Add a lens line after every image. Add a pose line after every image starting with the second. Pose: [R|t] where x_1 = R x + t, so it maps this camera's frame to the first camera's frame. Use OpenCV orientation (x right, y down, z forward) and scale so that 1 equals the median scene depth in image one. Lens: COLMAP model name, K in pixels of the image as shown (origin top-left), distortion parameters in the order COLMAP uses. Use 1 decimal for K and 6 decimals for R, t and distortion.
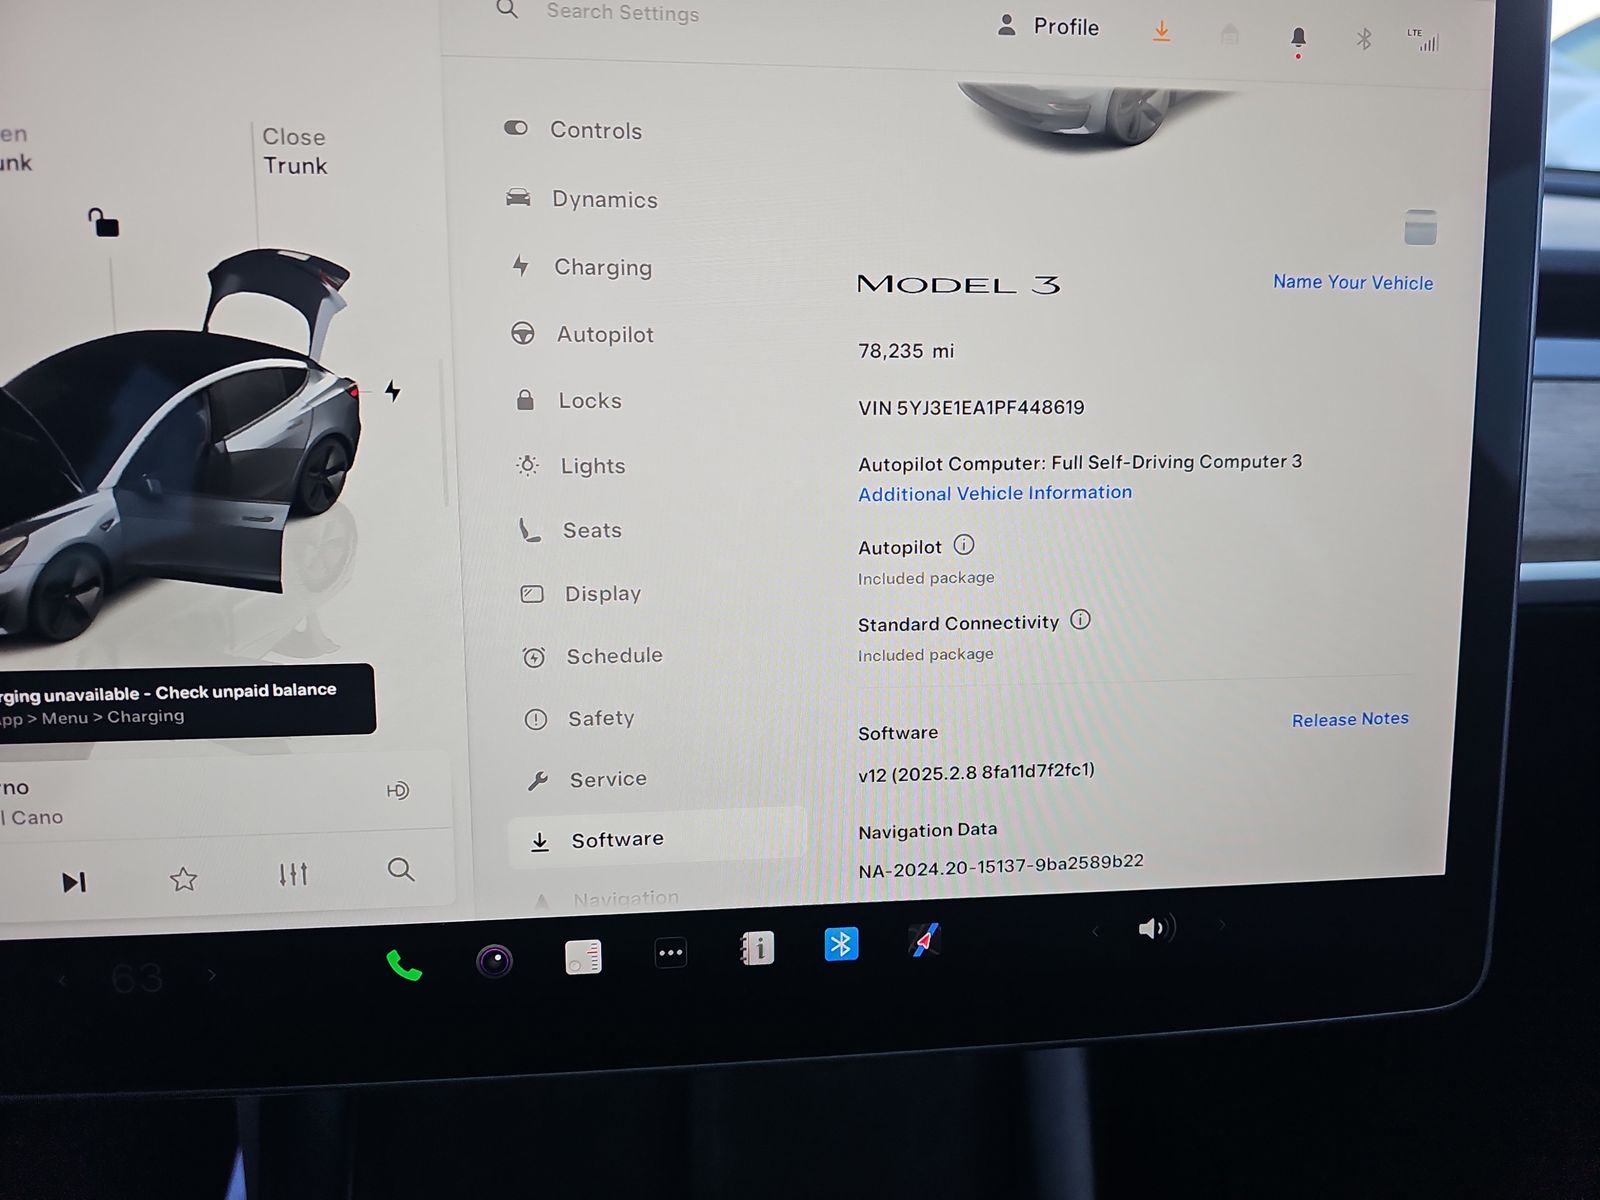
lens RADIAL K [[1087.6, 0, 892.3], [0, 1087.6, 635.1], [0, 0, 1]] dist [0.034959, -0.043623]
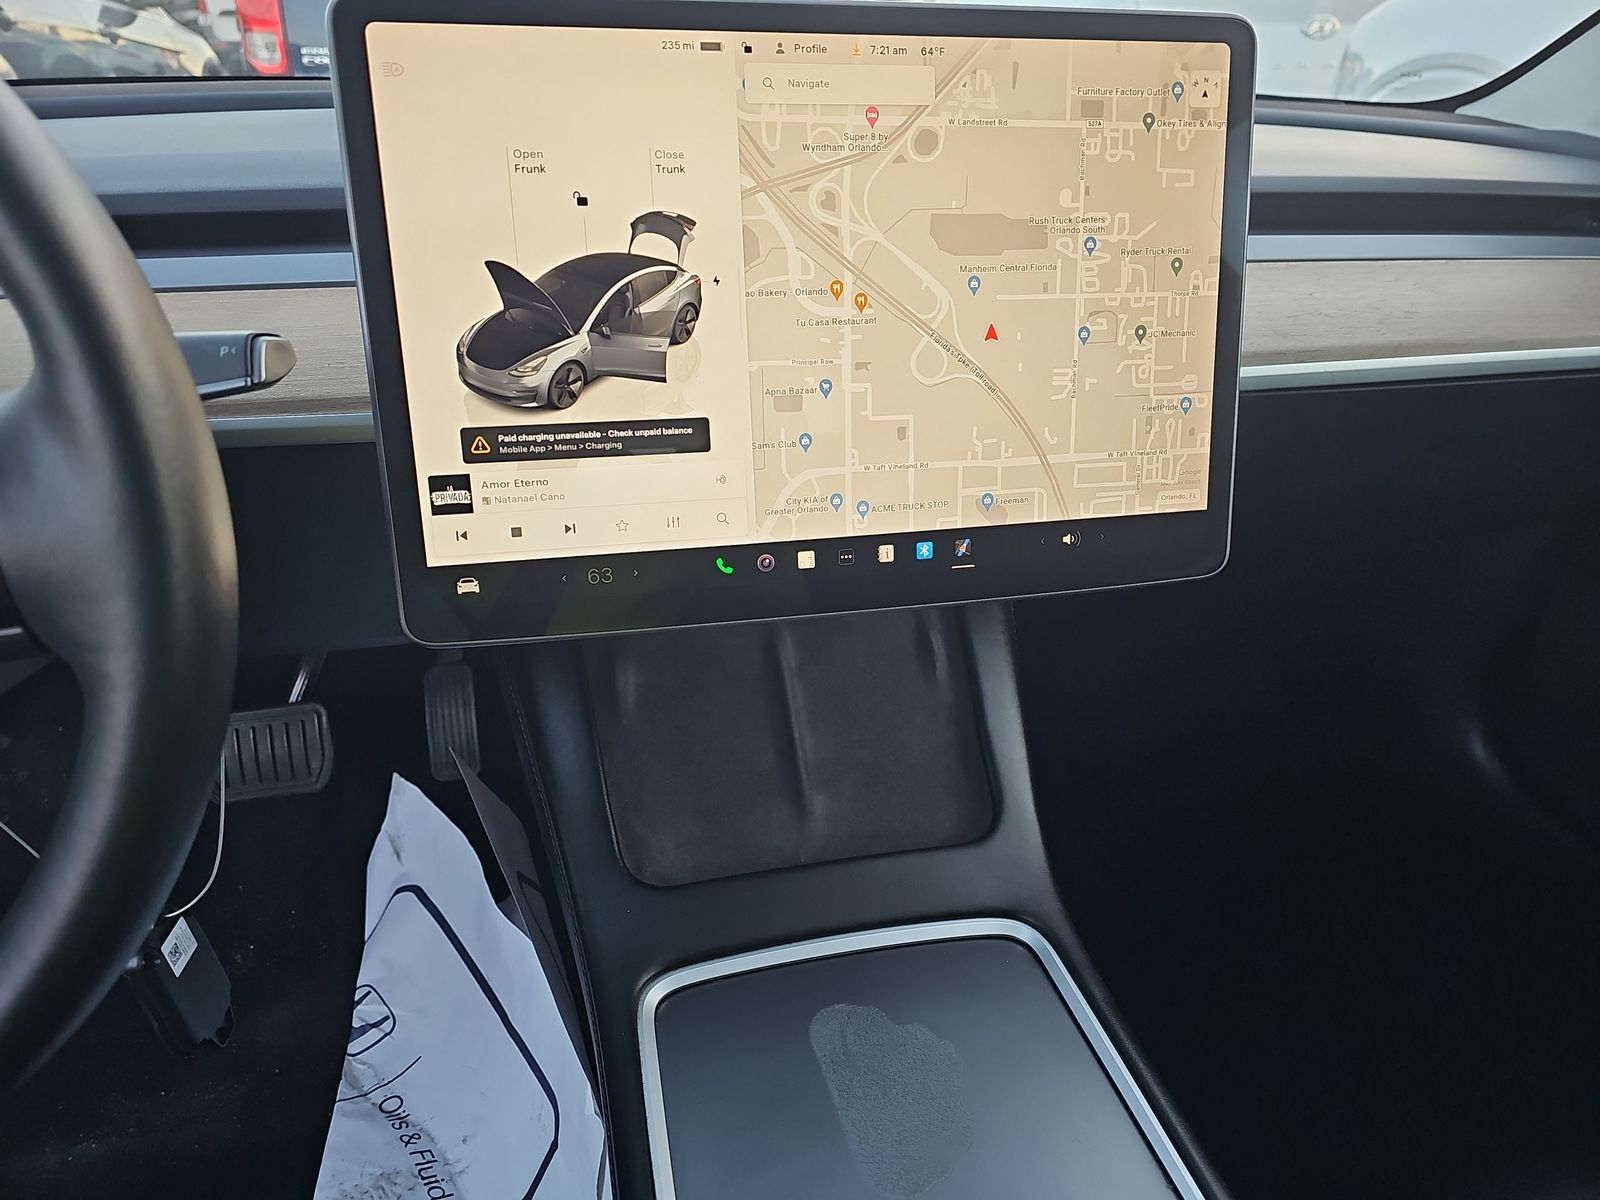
lens RADIAL K [[1087.6, 0, 817.0], [0, 1087.6, 642.6], [0, 0, 1]] dist [0.034959, -0.043623]
pose [[0.990653, -0.059899, 0.122547, -0.559679], [0.045774, 0.992311, 0.114991, 0.226995], [-0.128493, -0.108307, 0.985778, -1.133608]]
